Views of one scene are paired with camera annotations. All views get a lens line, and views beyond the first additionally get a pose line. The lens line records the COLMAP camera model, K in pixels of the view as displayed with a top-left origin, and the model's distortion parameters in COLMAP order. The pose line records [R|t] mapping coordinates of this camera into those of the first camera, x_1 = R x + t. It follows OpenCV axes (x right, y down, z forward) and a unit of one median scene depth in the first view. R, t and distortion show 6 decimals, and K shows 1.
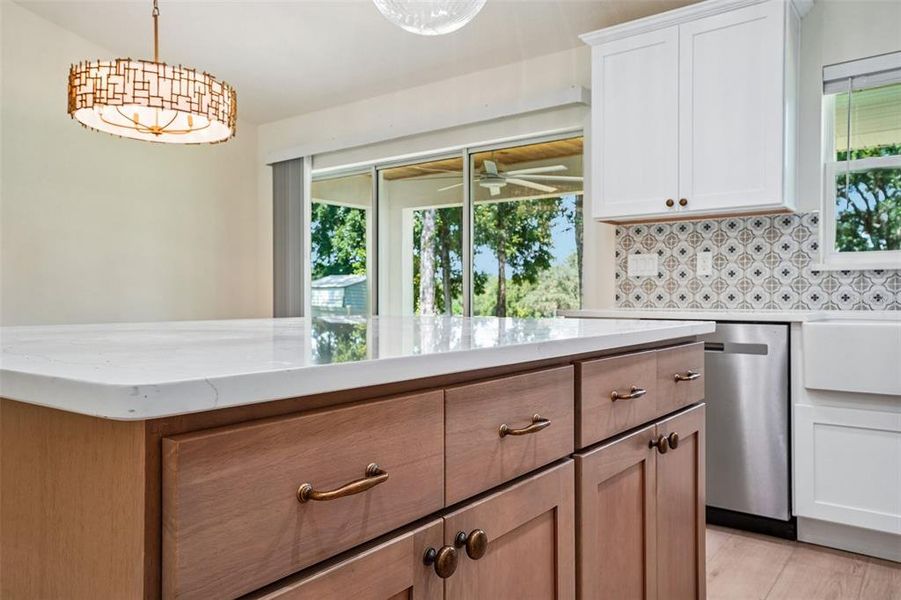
lens RADIAL K [[652.5, 0, 450.5], [0, 652.5, 300.0], [0, 0, 1]] dist [0.011500, 0.003063]
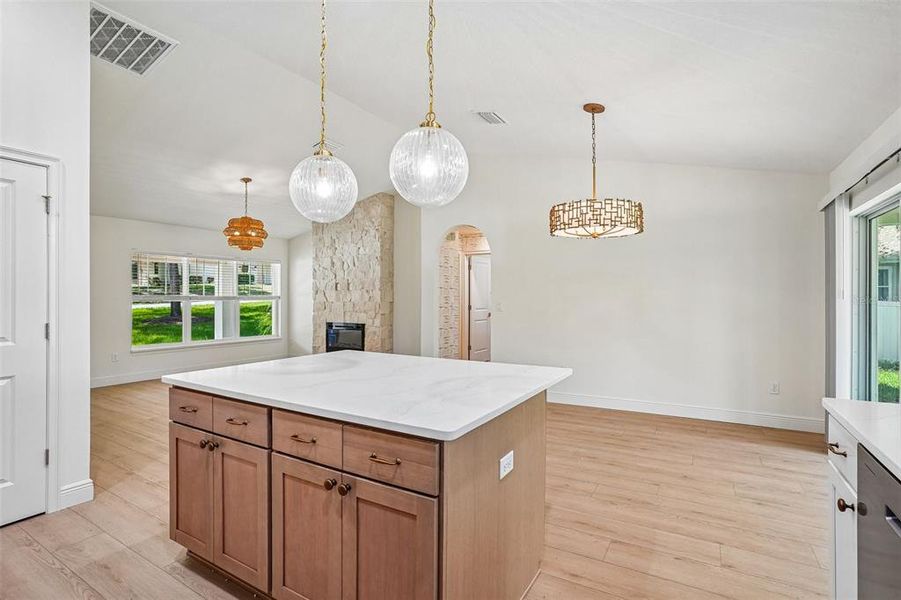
lens RADIAL K [[455.0, 0, 449.1], [0, 455.0, 295.6], [0, 0, 1]] dist [-0.085814, 0.048662]
pose [[0.109657, -0.000092, -0.993969, 1.729819], [-0.007493, 0.999972, -0.000919, -0.284928], [0.993941, 0.007549, 0.109653, 1.408611]]
